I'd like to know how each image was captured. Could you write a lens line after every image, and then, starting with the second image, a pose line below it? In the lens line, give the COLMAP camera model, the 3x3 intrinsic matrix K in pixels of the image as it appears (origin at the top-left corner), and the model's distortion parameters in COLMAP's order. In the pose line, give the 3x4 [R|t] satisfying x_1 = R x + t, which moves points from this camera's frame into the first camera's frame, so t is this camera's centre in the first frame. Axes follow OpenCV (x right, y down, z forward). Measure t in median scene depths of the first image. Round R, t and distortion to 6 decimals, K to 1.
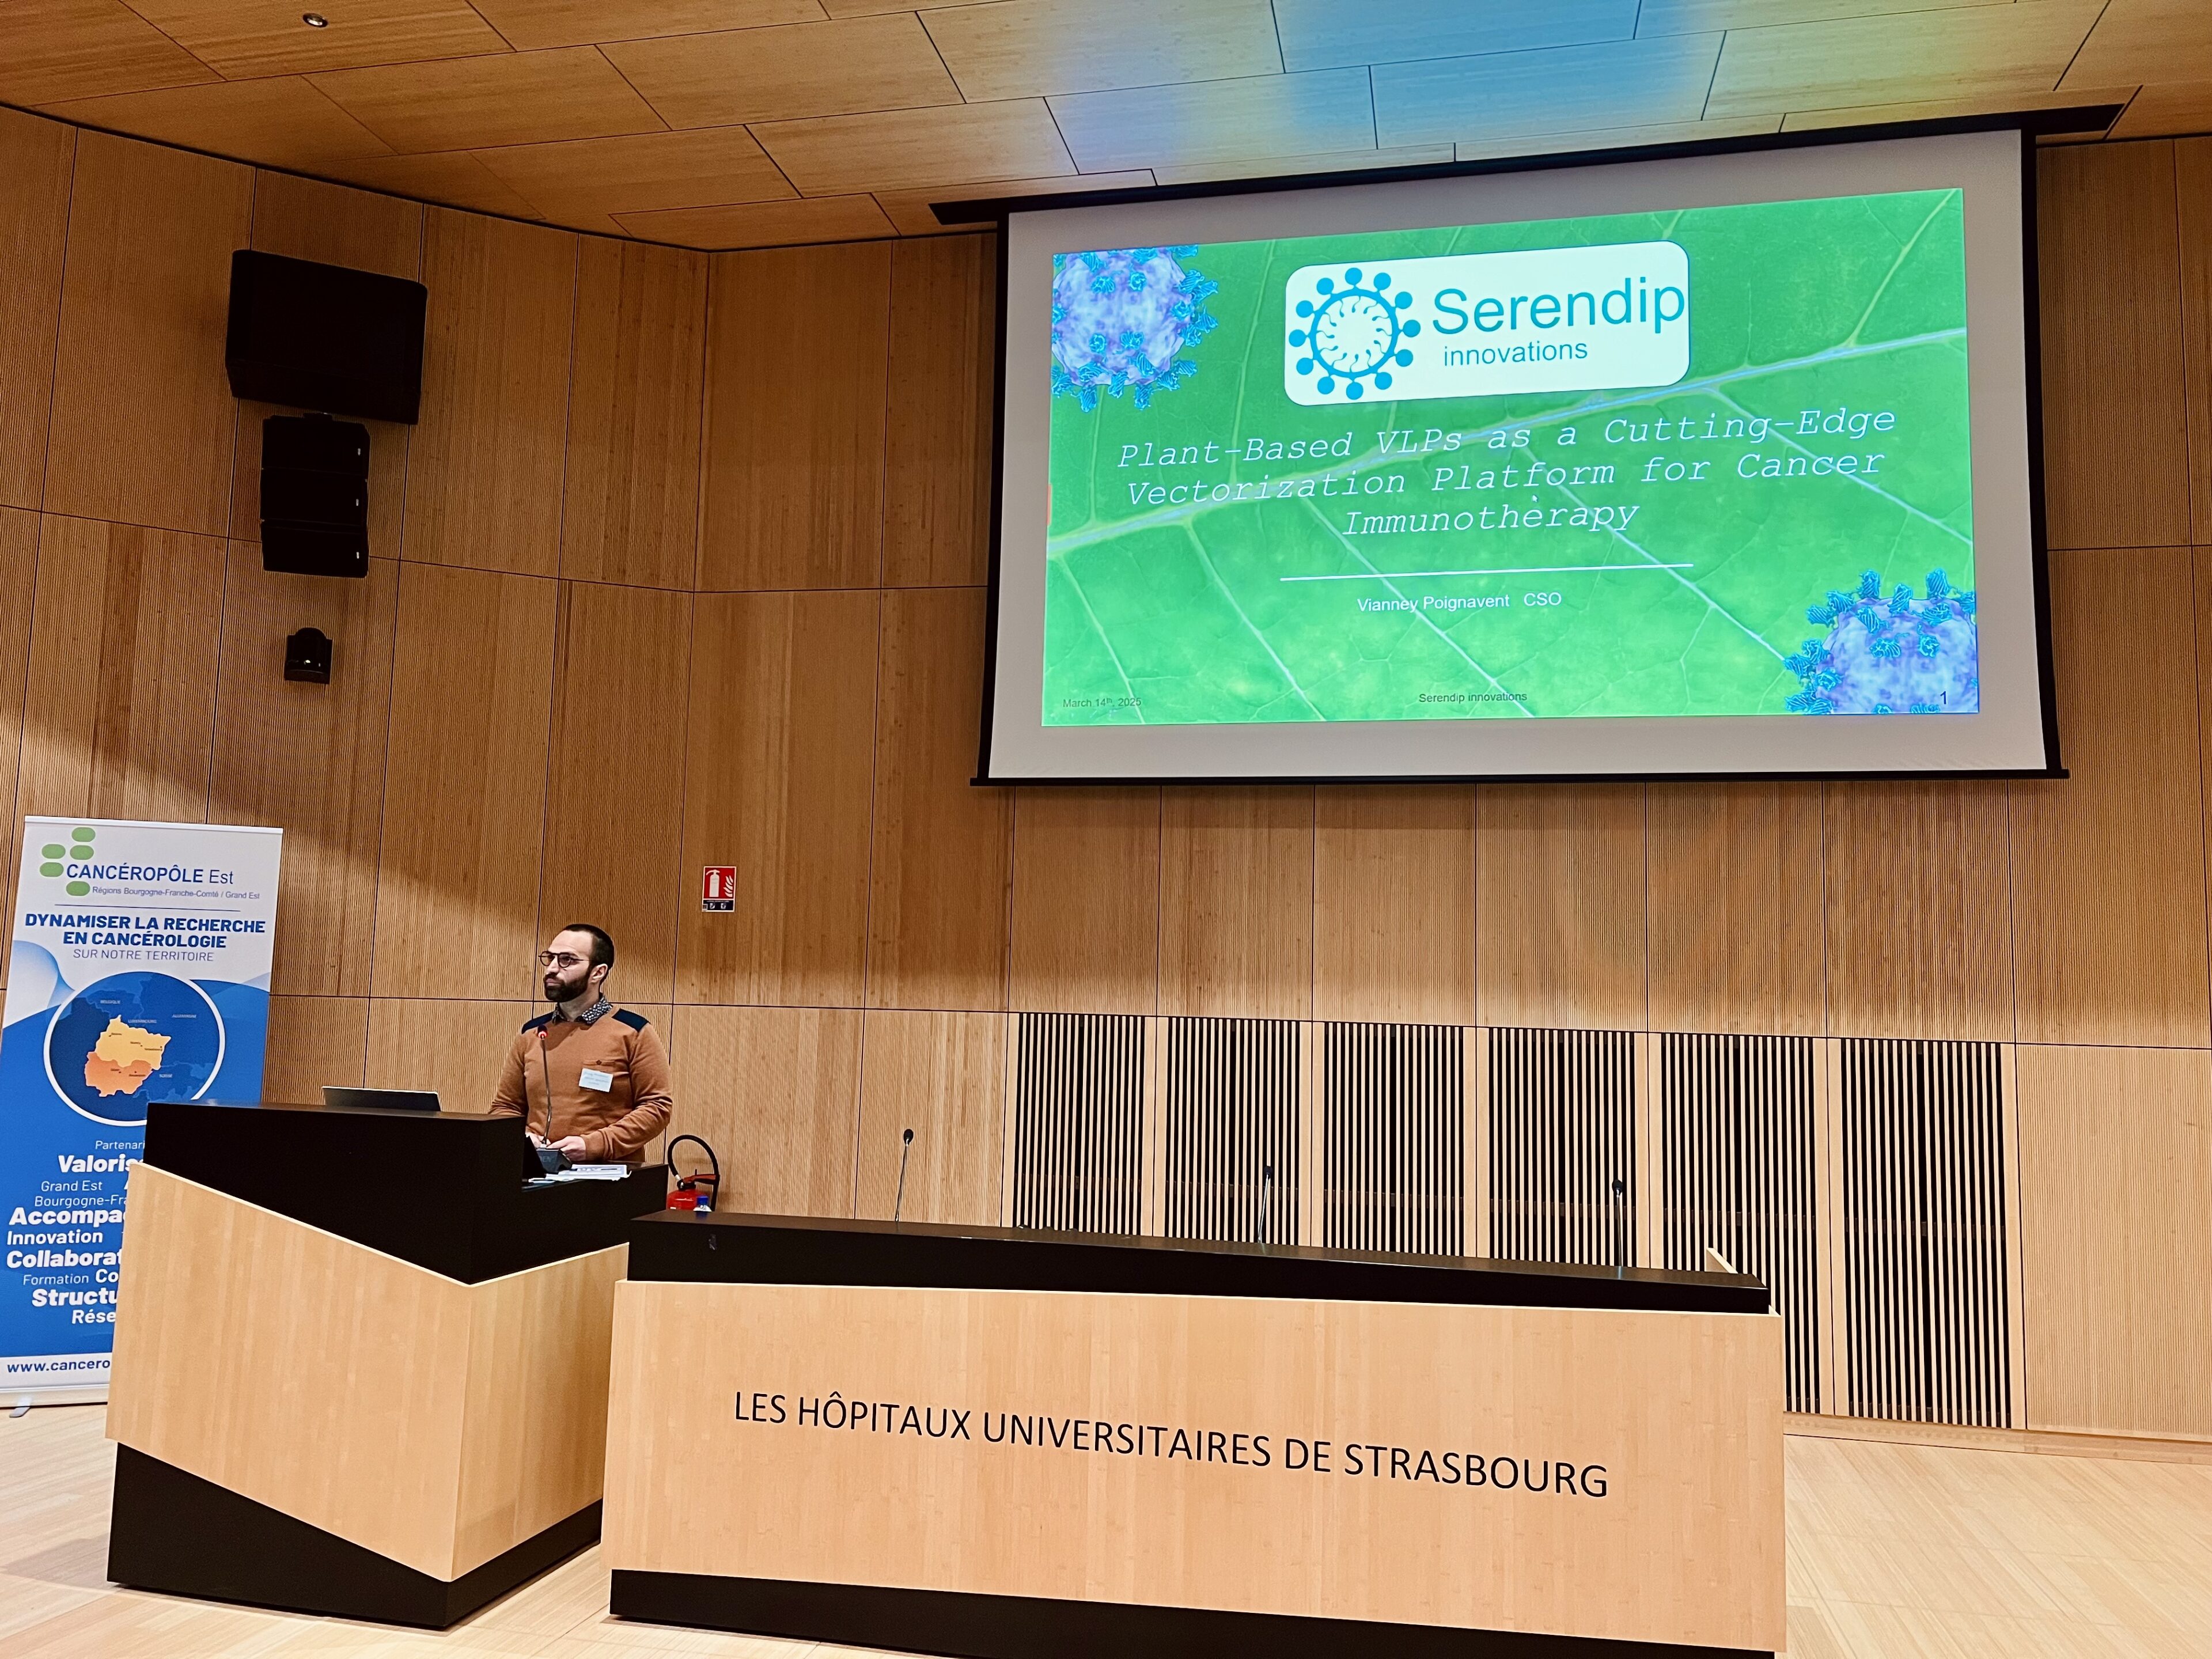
lens RADIAL K [[1654.4, 0, 1098.2], [0, 1654.4, 840.0], [0, 0, 1]] dist [0.040800, -0.040673]
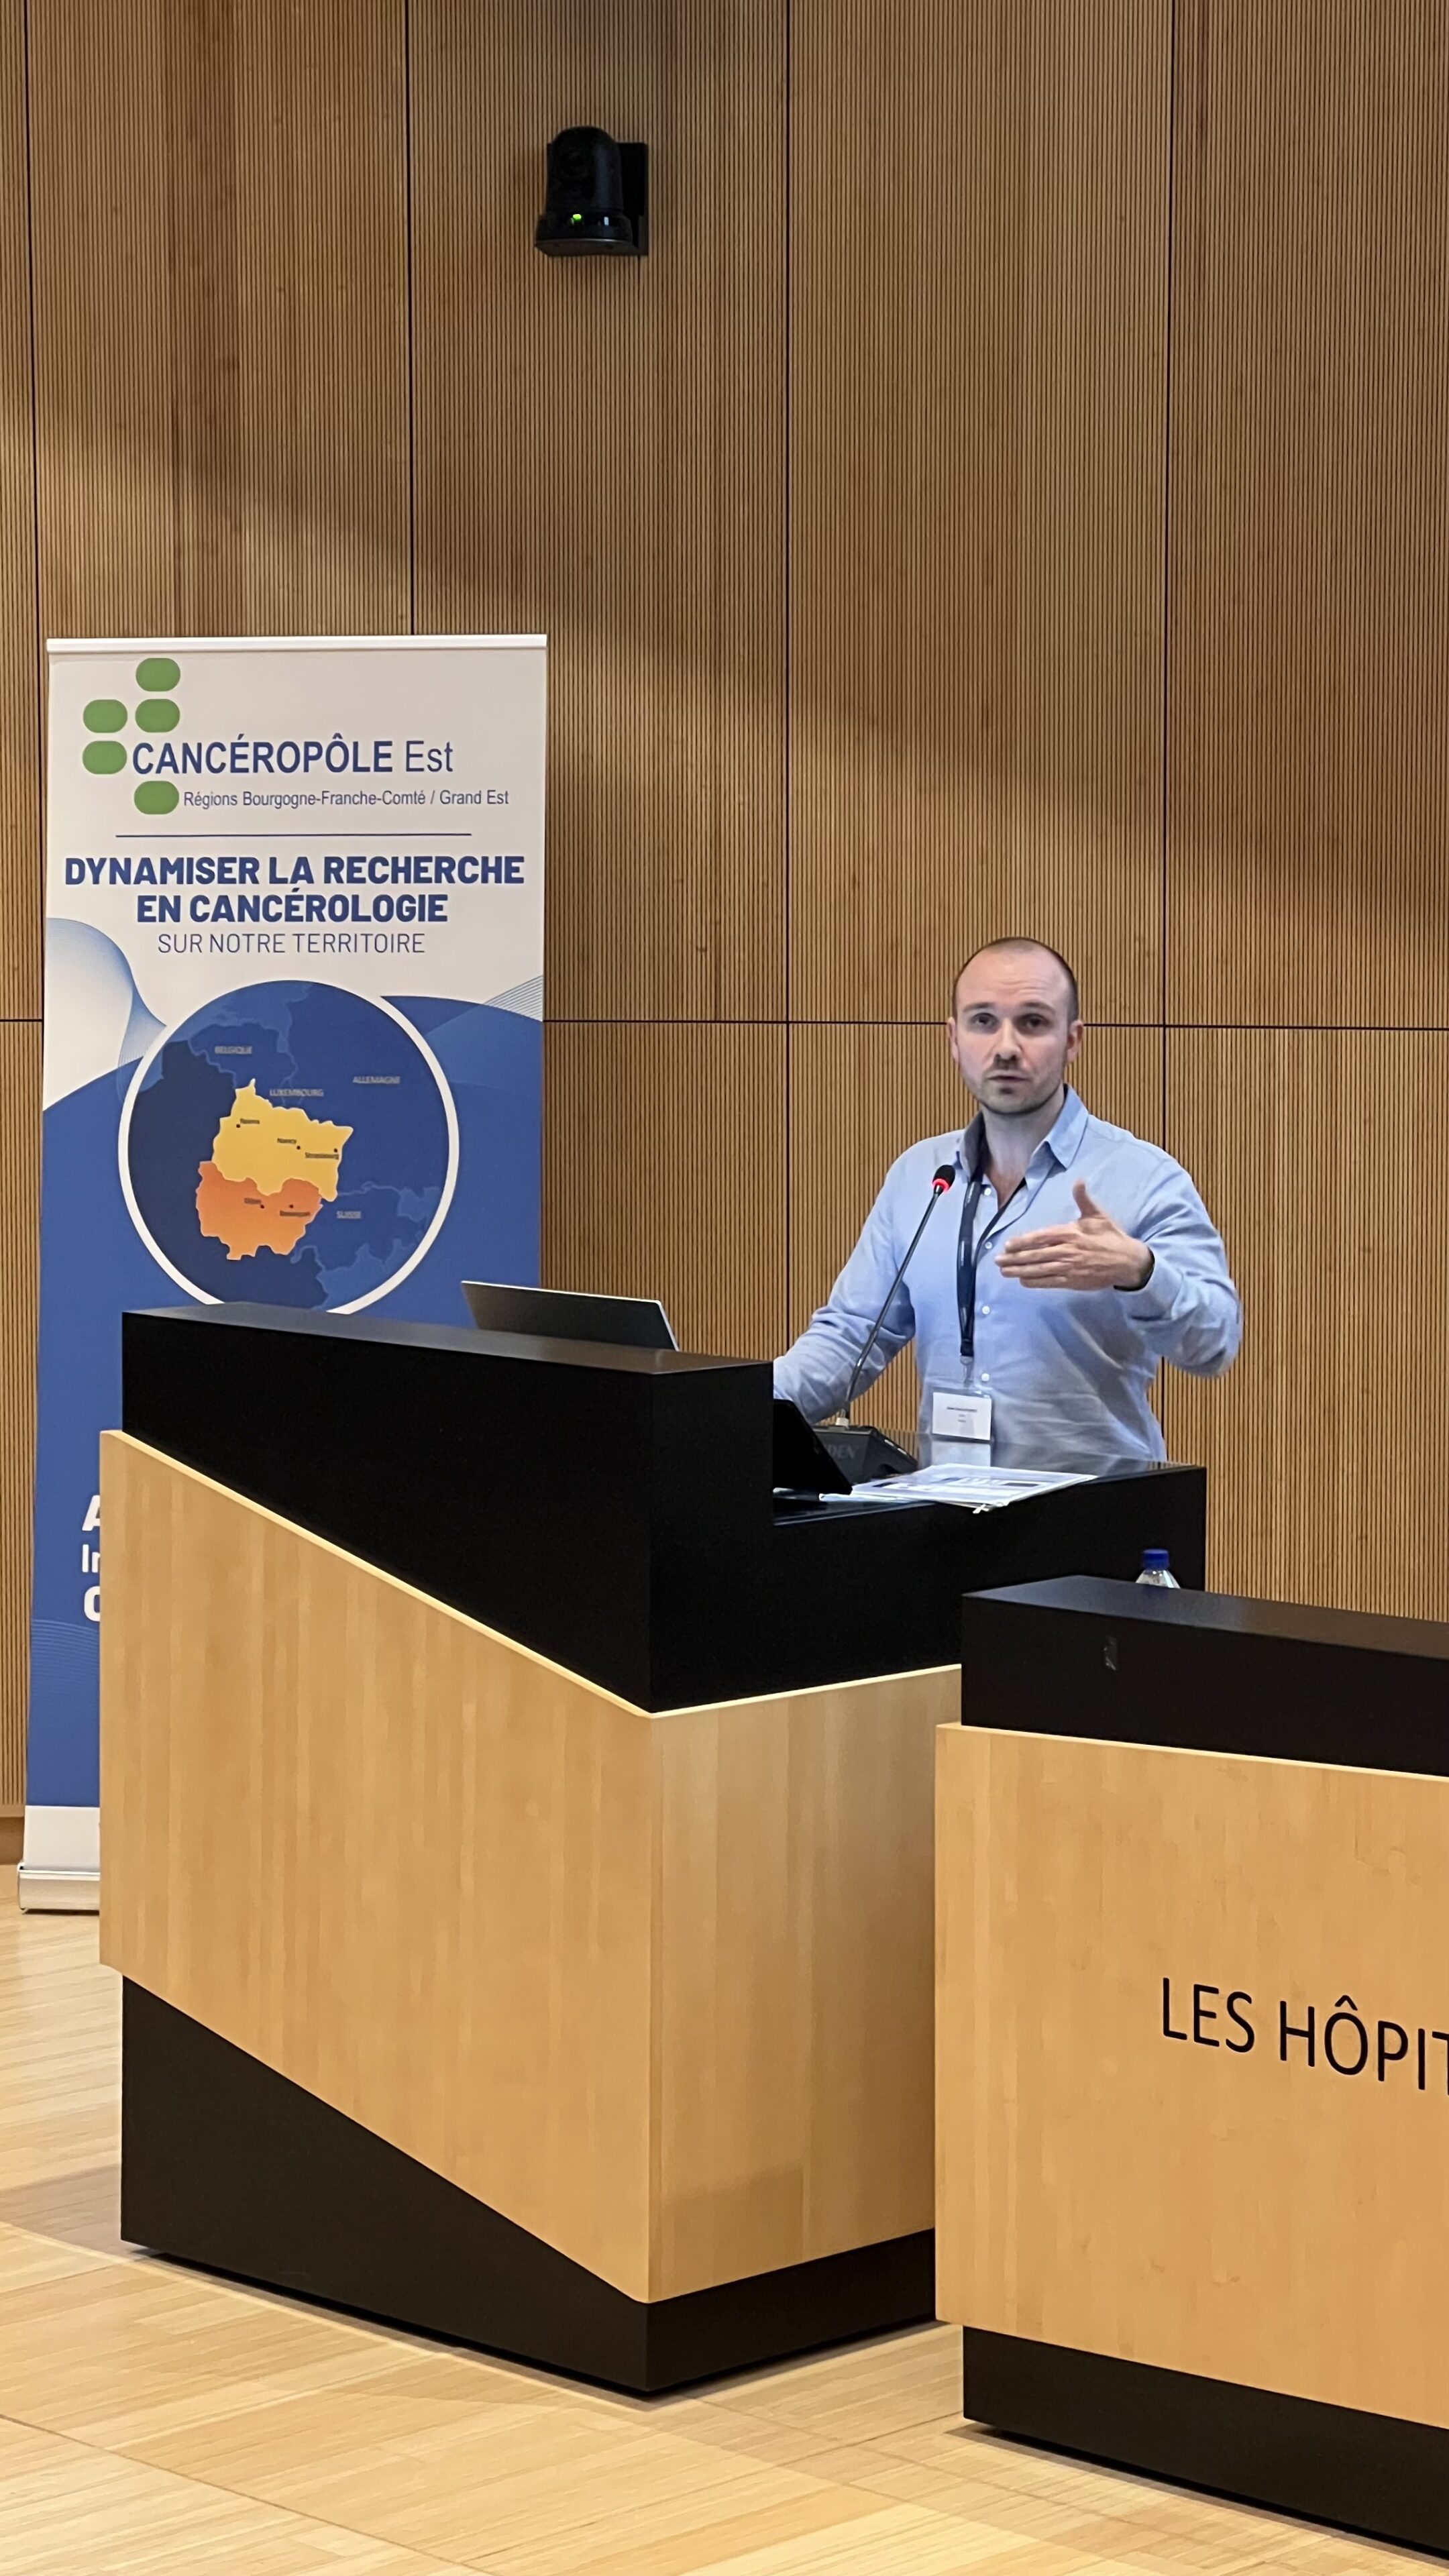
lens RADIAL K [[5701.5, 0, 721.5], [0, 5701.5, 1195.4], [0, 0, 1]] dist [0.159830, 0.000000]
pose [[0.848924, 0.010524, -0.528410, 0.319122], [0.074570, 0.987415, 0.139467, -0.066365], [0.523227, -0.157801, 0.837456, -0.211427]]
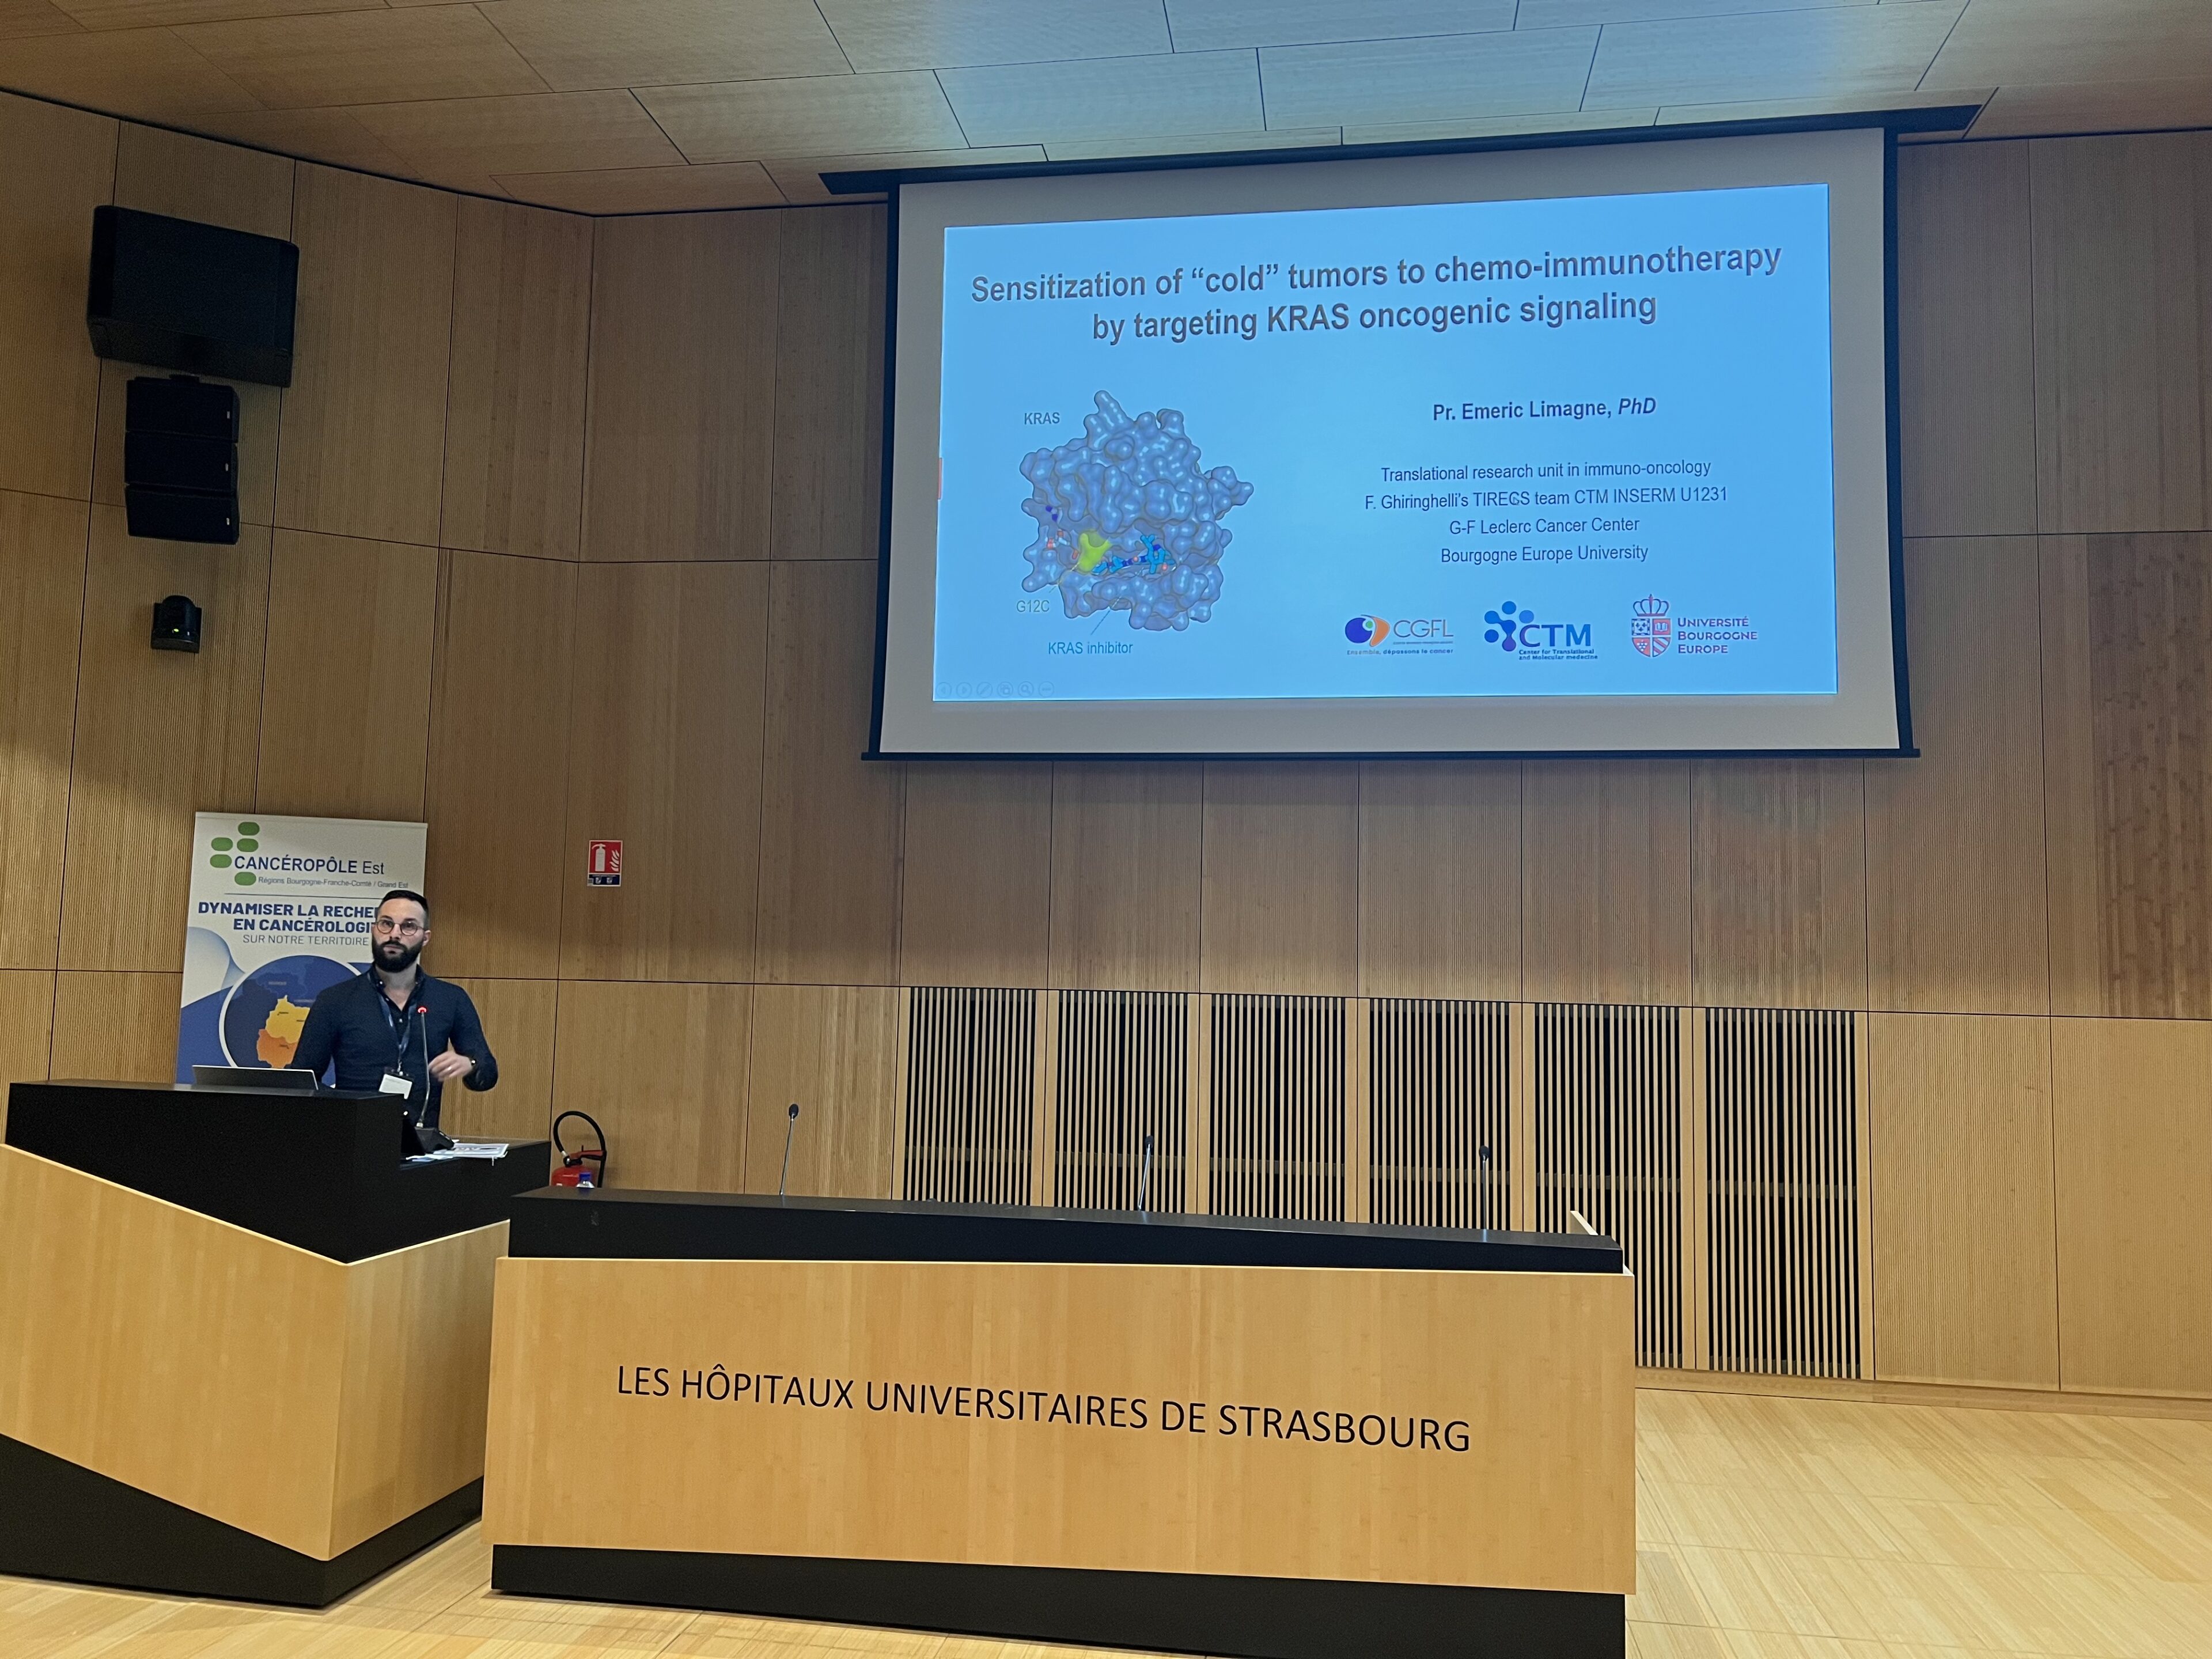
lens RADIAL K [[1654.4, 0, 1094.0], [0, 1654.4, 839.0], [0, 0, 1]] dist [0.040800, -0.040673]
pose [[0.998348, 0.000938, 0.057451, 0.006748], [-0.001882, 0.999864, 0.016391, -0.002034], [-0.057428, -0.016472, 0.998214, -0.008788]]
